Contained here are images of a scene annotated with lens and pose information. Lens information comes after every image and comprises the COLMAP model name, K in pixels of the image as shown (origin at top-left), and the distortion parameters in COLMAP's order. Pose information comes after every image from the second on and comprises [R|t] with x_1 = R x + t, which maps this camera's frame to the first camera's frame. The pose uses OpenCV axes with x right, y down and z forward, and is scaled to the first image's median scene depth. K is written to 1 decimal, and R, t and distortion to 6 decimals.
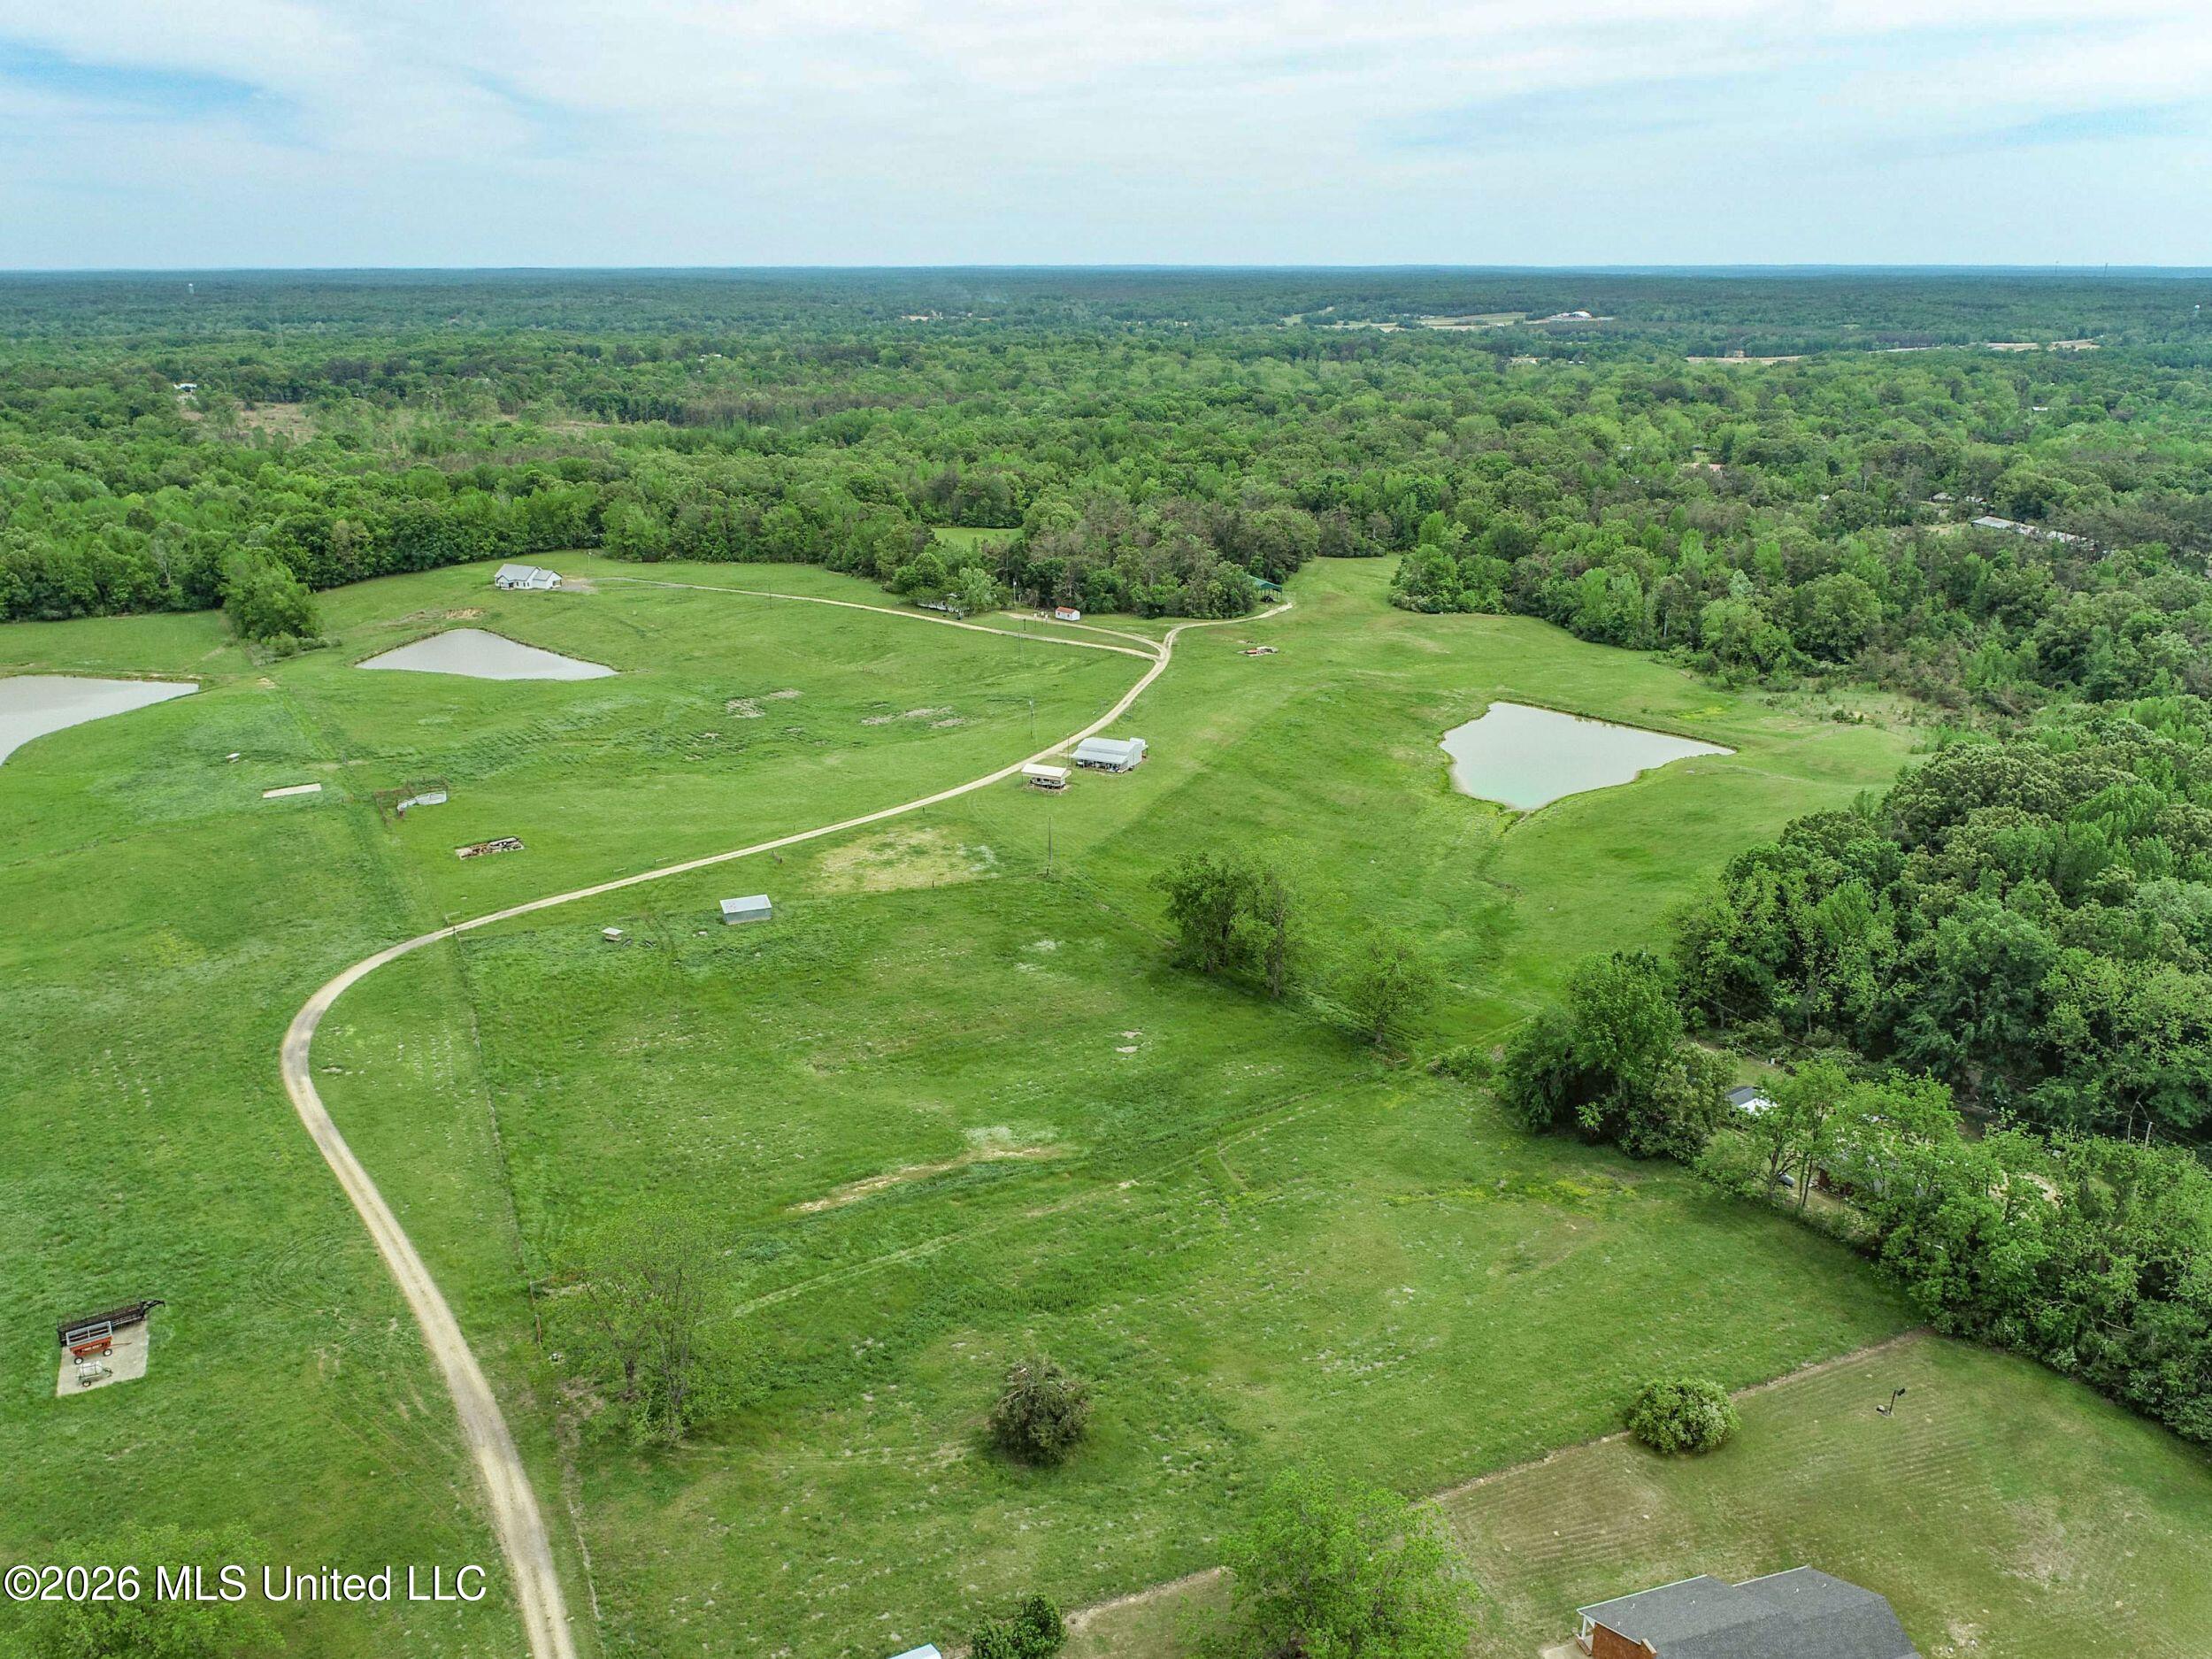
lens RADIAL K [[1677.9, 0, 1099.0], [0, 1677.9, 822.6], [0, 0, 1]] dist [-0.015123, 0.005593]
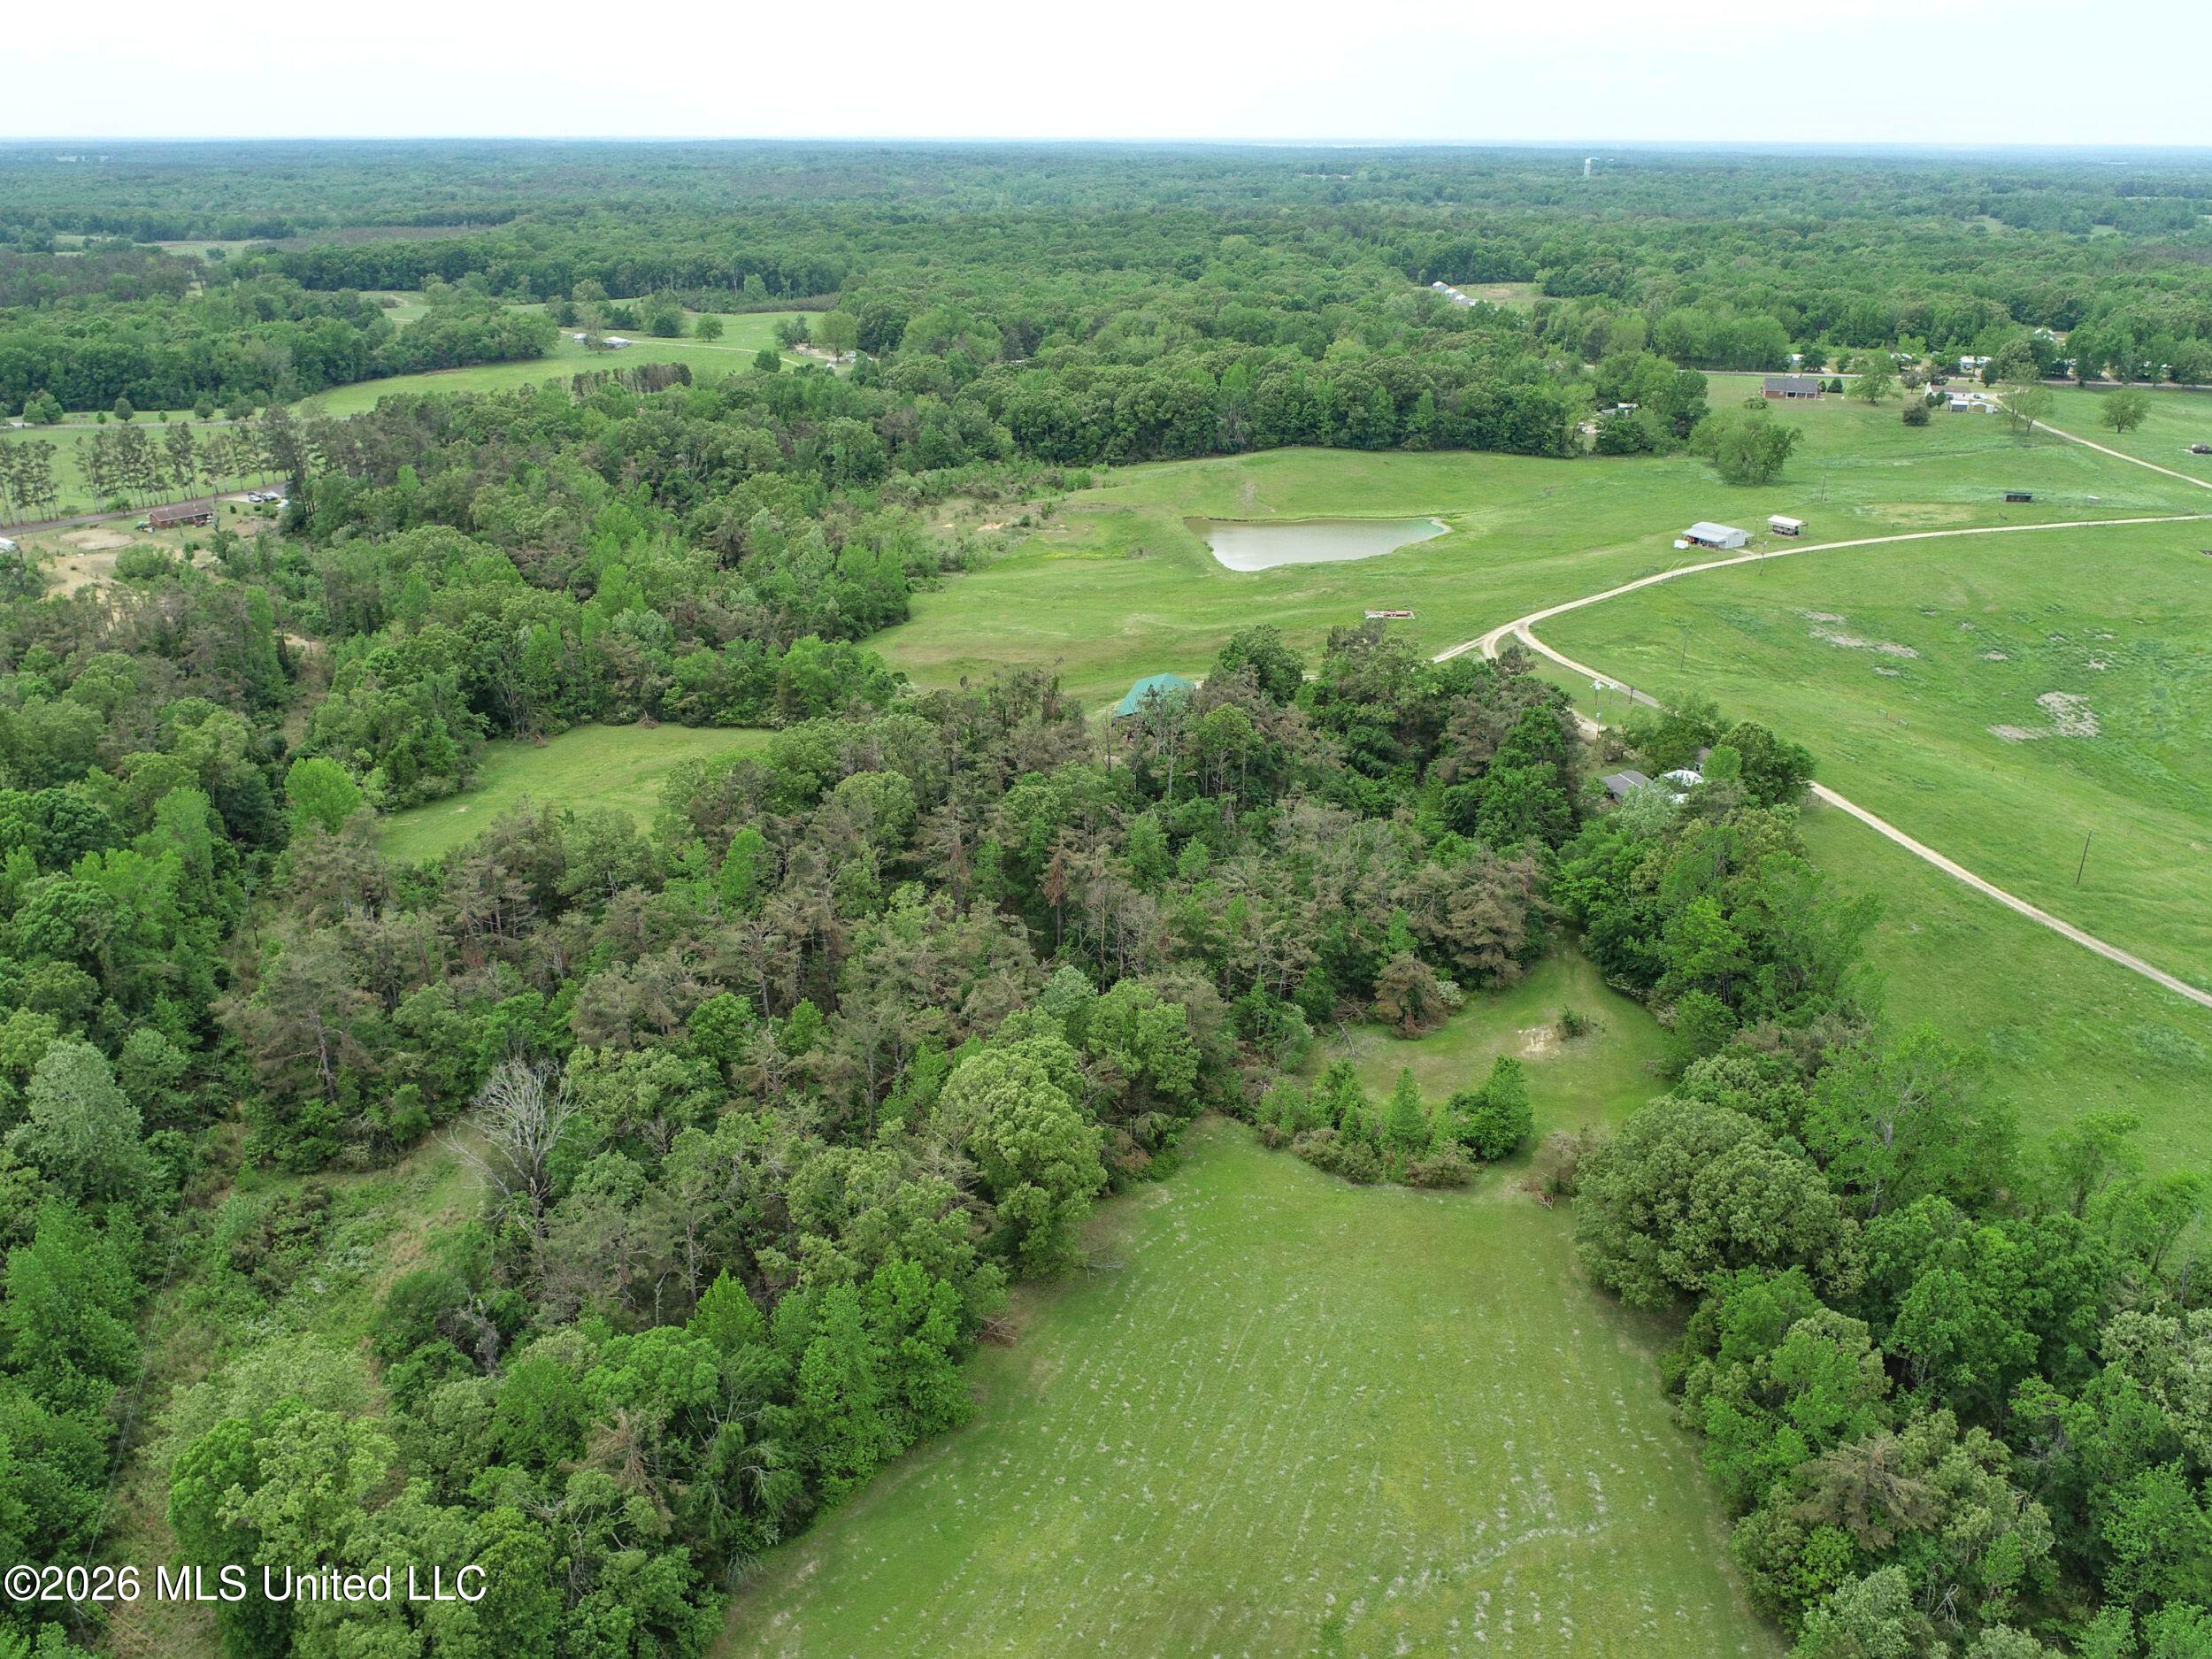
lens RADIAL K [[1677.9, 0, 1099.3], [0, 1677.9, 833.2], [0, 0, 1]] dist [-0.015123, 0.005593]
pose [[-0.821857, -0.223027, 0.524223, -0.189031], [0.179554, 0.771878, 0.609888, -0.424315], [-0.540658, 0.595368, -0.594329, 1.264474]]
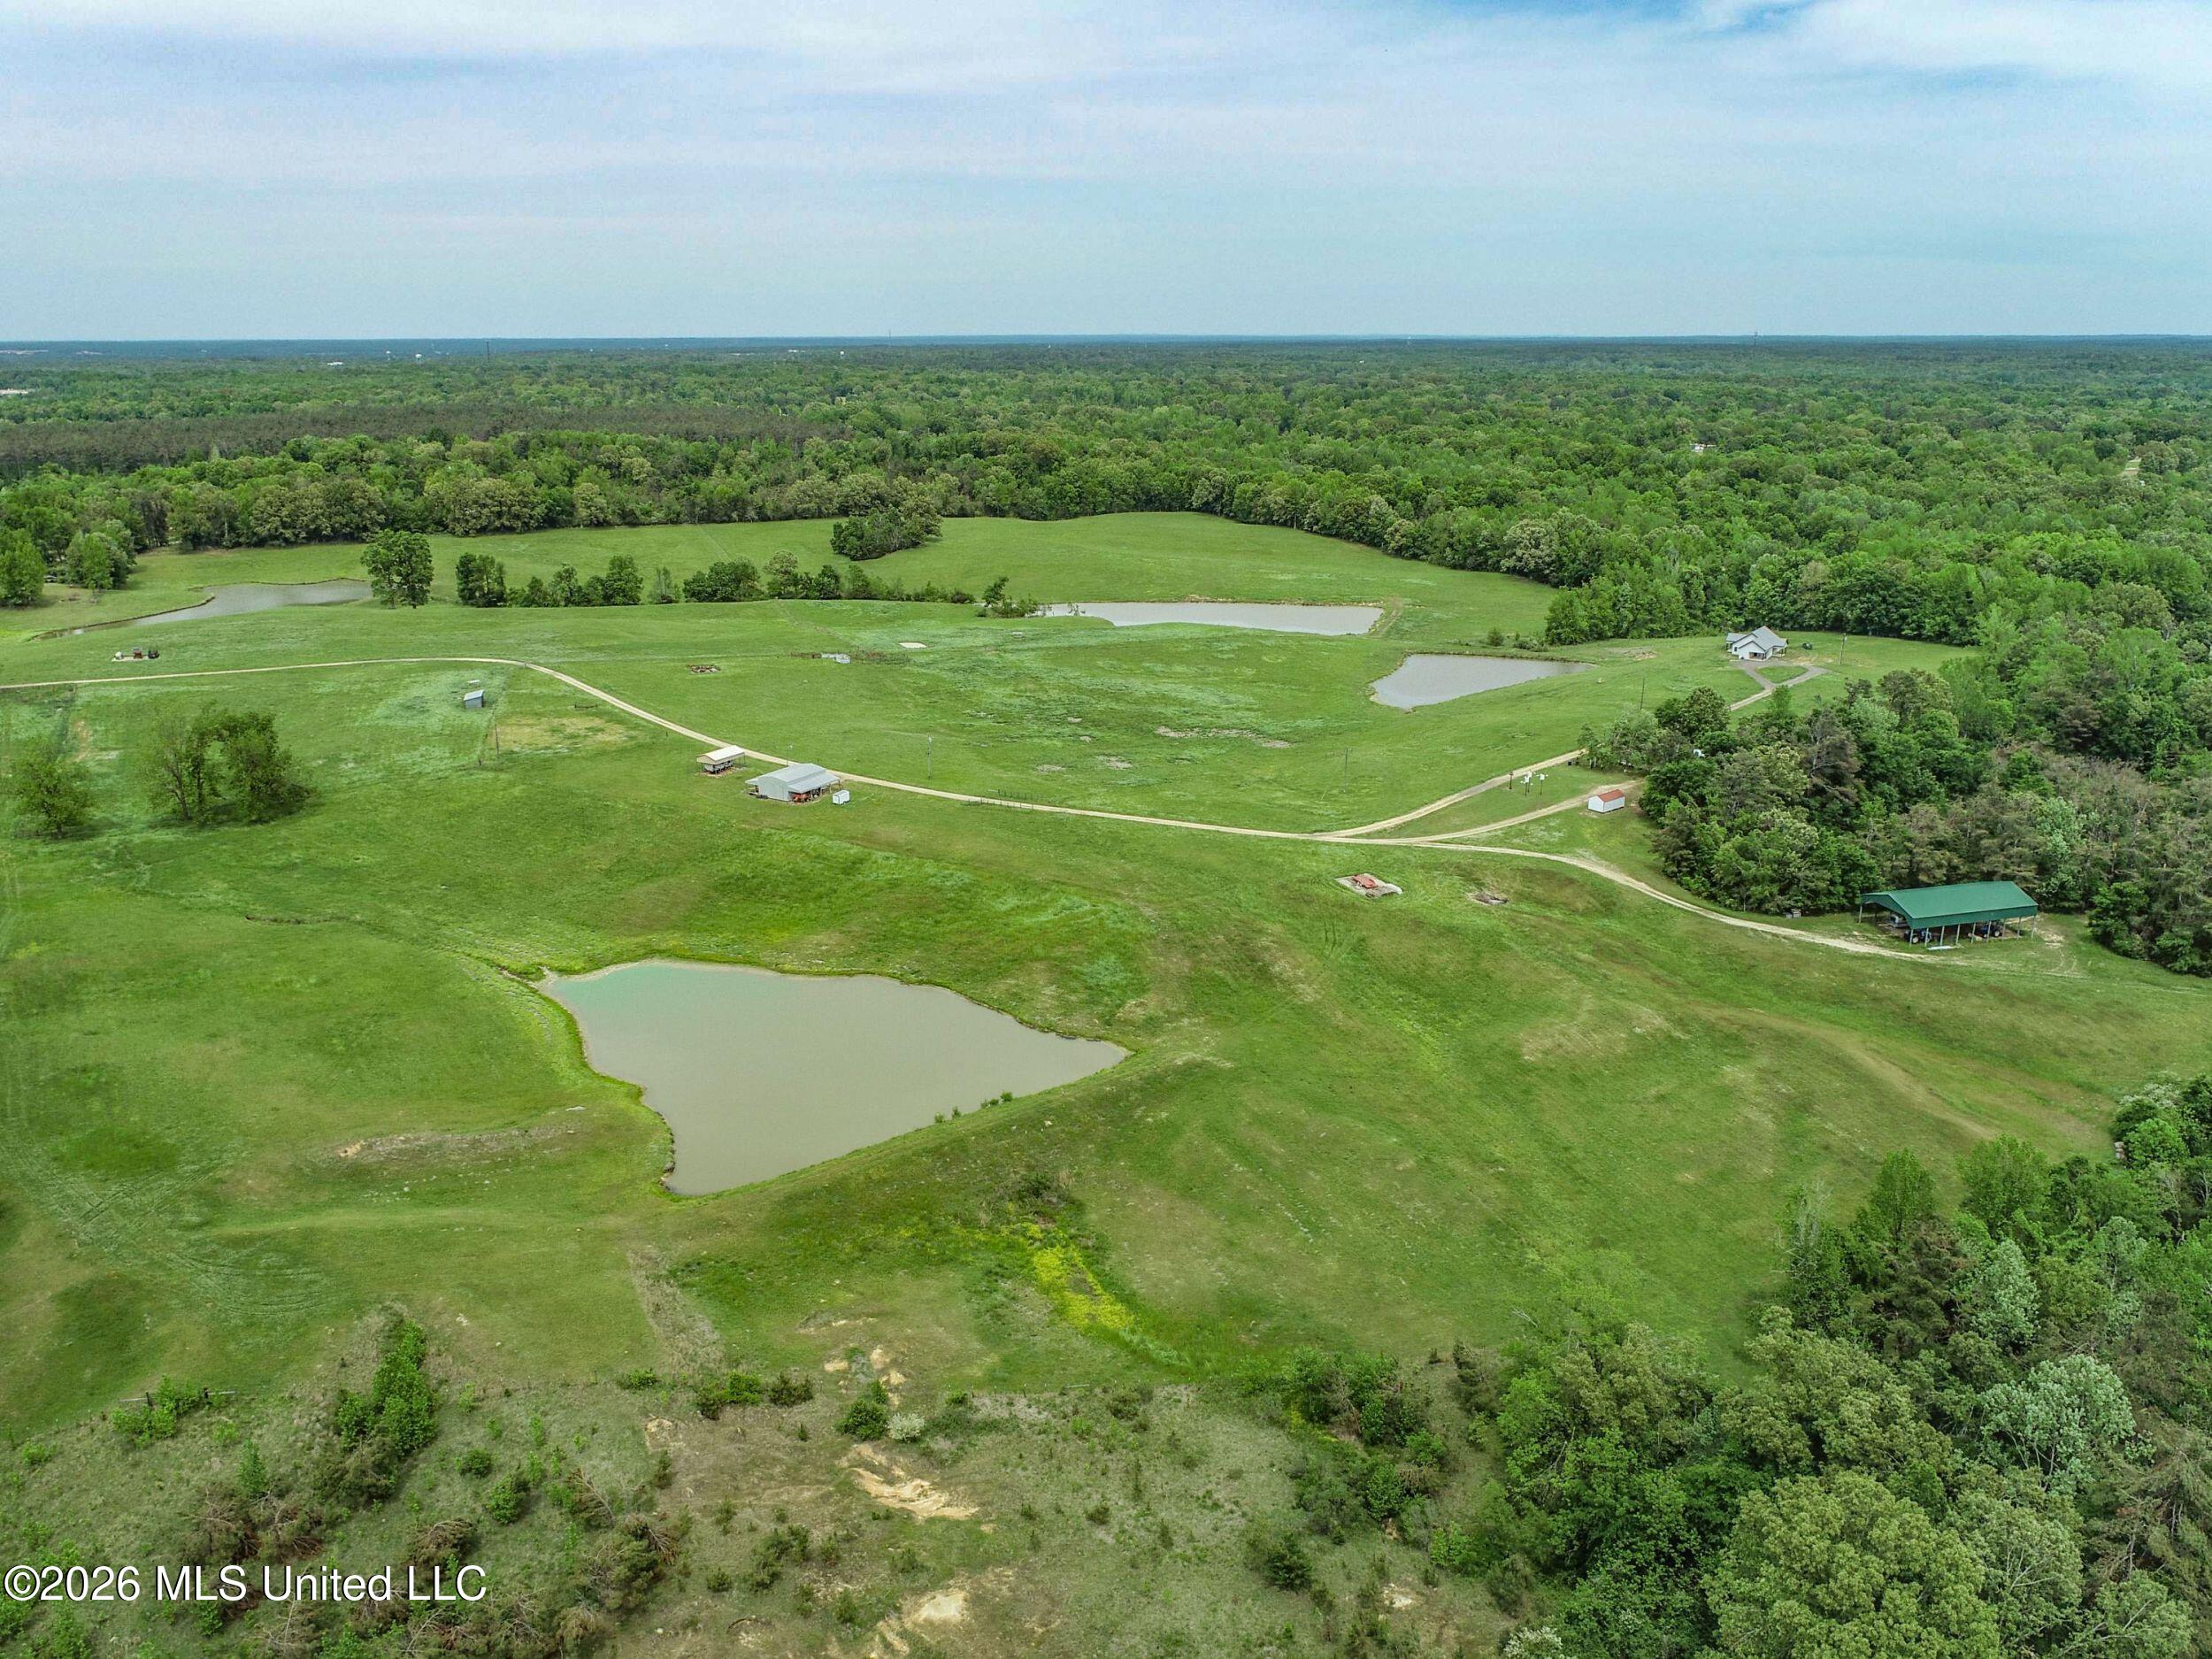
lens RADIAL K [[1677.9, 0, 1120.2], [0, 1677.9, 835.4], [0, 0, 1]] dist [-0.015123, 0.005593]
pose [[-0.108144, 0.286320, -0.952012, 0.515455], [-0.314658, 0.898536, 0.305980, -0.210847], [0.943024, 0.332648, -0.007079, 0.709866]]
